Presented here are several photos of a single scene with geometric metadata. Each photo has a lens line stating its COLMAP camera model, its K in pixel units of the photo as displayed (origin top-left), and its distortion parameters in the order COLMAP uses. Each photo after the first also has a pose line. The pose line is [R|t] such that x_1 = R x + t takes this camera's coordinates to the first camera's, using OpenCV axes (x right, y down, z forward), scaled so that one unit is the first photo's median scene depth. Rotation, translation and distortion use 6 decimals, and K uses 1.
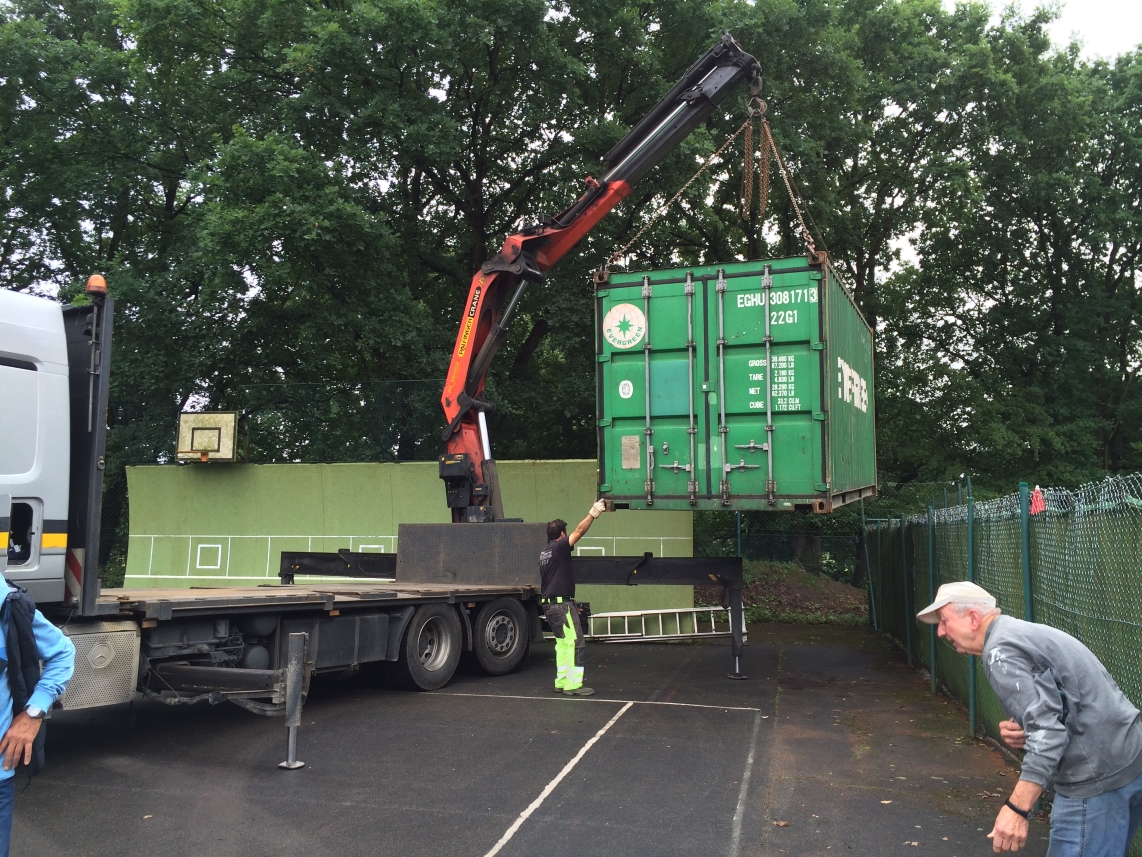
lens RADIAL K [[972.0, 0, 570.0], [0, 972.0, 427.5], [0, 0, 1]] dist [0.076713, -0.110377]
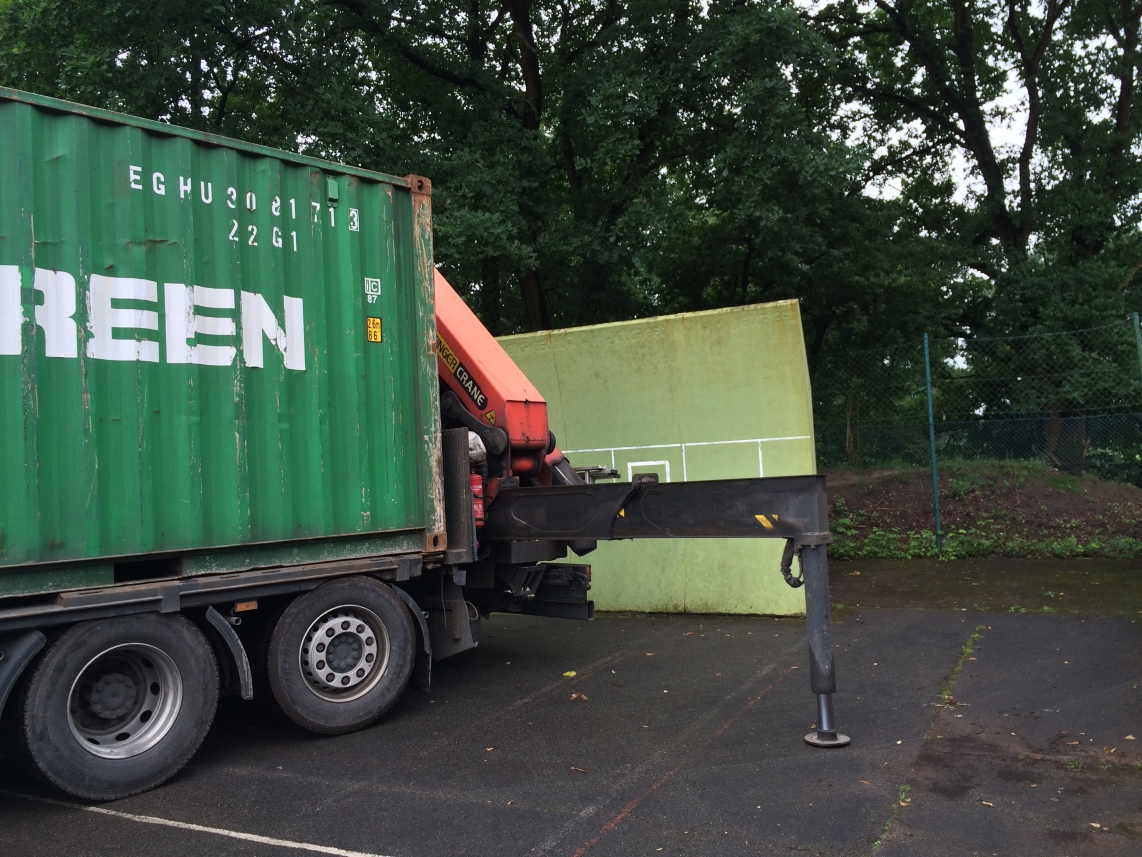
lens RADIAL K [[966.4, 0, 571.0], [0, 966.4, 428.5], [0, 0, 1]] dist [0.071984, -0.092507]
pose [[0.965538, -0.070705, -0.250475, 0.137533], [0.094038, 0.992150, 0.082435, 0.049344], [0.242680, -0.103148, 0.964607, 0.420300]]
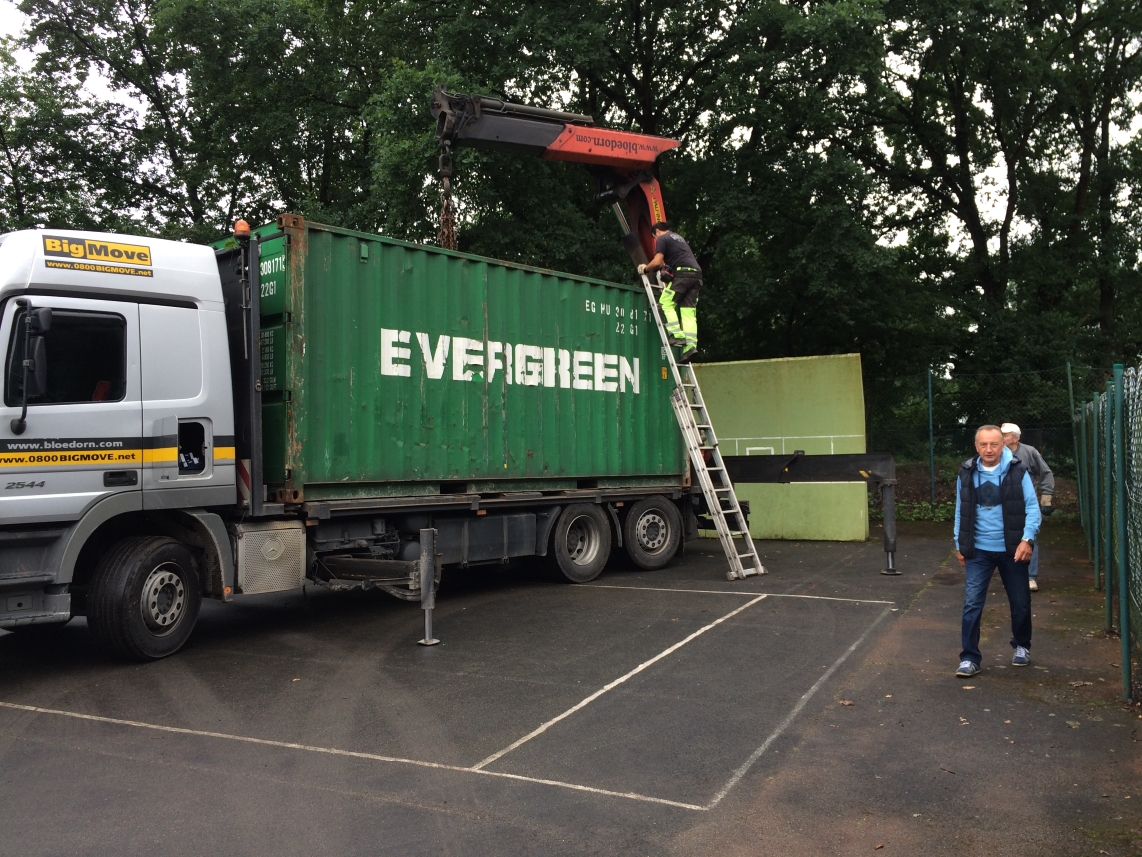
lens RADIAL K [[973.4, 0, 571.0], [0, 973.4, 428.5], [0, 0, 1]] dist [0.080743, -0.115659]
pose [[0.972372, -0.033257, -0.231055, 0.069009], [0.055686, 0.994271, 0.091236, 0.000740], [0.226697, -0.101582, 0.968654, -0.018200]]
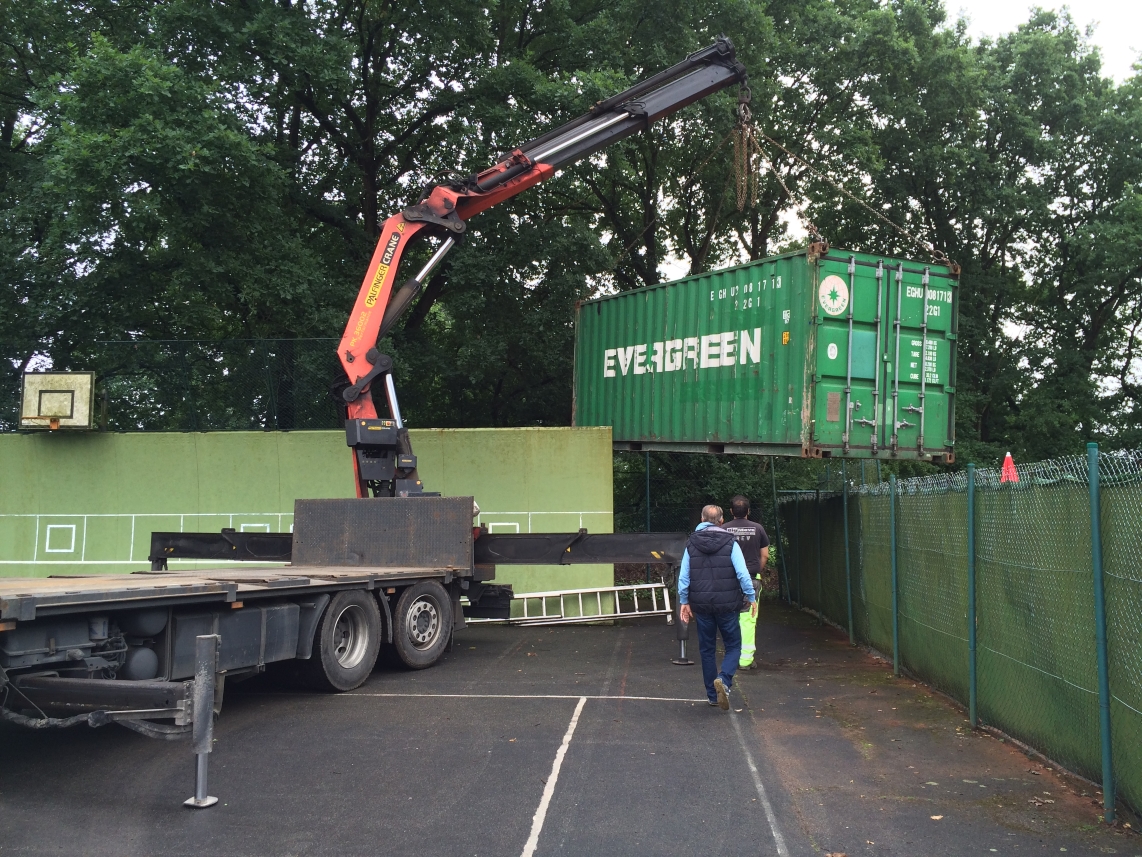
lens RADIAL K [[972.0, 0, 570.0], [0, 972.0, 427.5], [0, 0, 1]] dist [0.076713, -0.110377]
pose [[0.990504, 0.002952, 0.137450, -0.046247], [-0.006421, 0.999672, 0.024802, 0.009810], [-0.137332, -0.025449, 0.990198, 0.085222]]
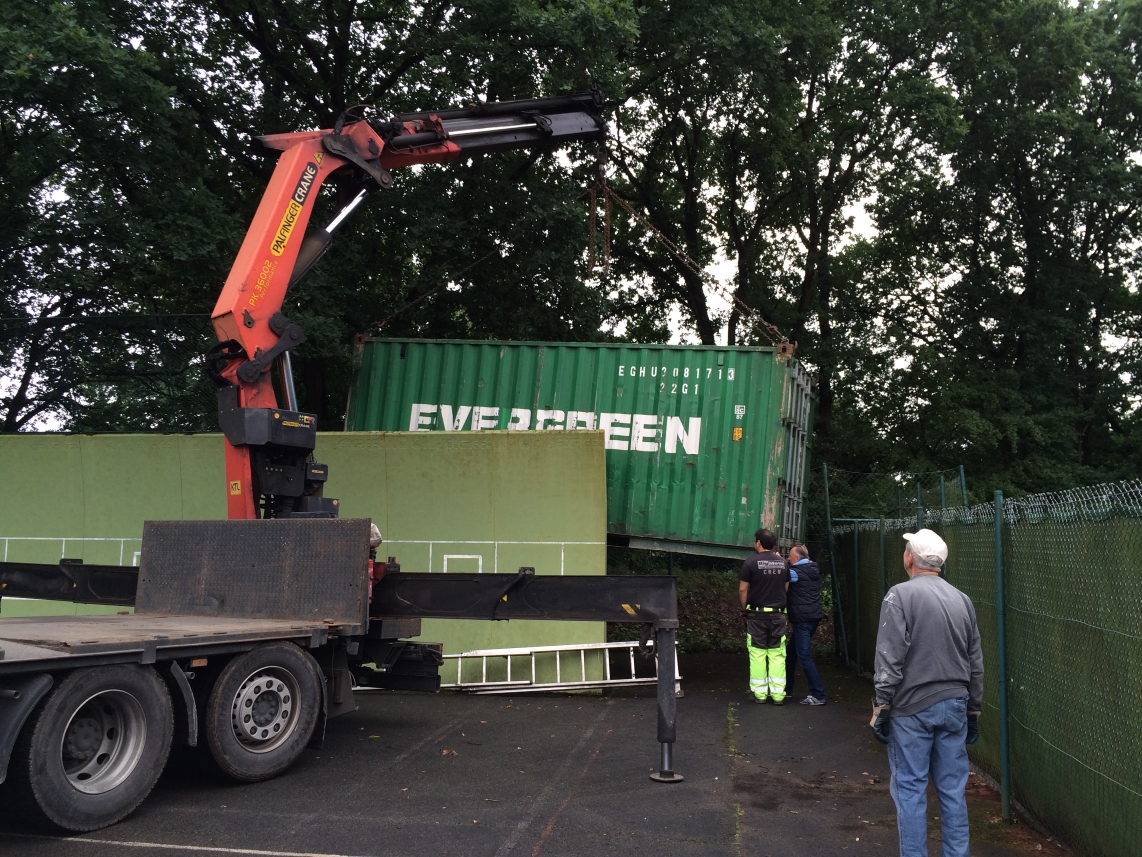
lens RADIAL K [[972.0, 0, 570.0], [0, 972.0, 427.5], [0, 0, 1]] dist [0.076713, -0.110377]
pose [[0.997627, 0.012466, 0.067711, 0.052681], [-0.012268, 0.999919, -0.003341, 0.033686], [-0.067747, 0.002502, 0.997699, 0.308886]]
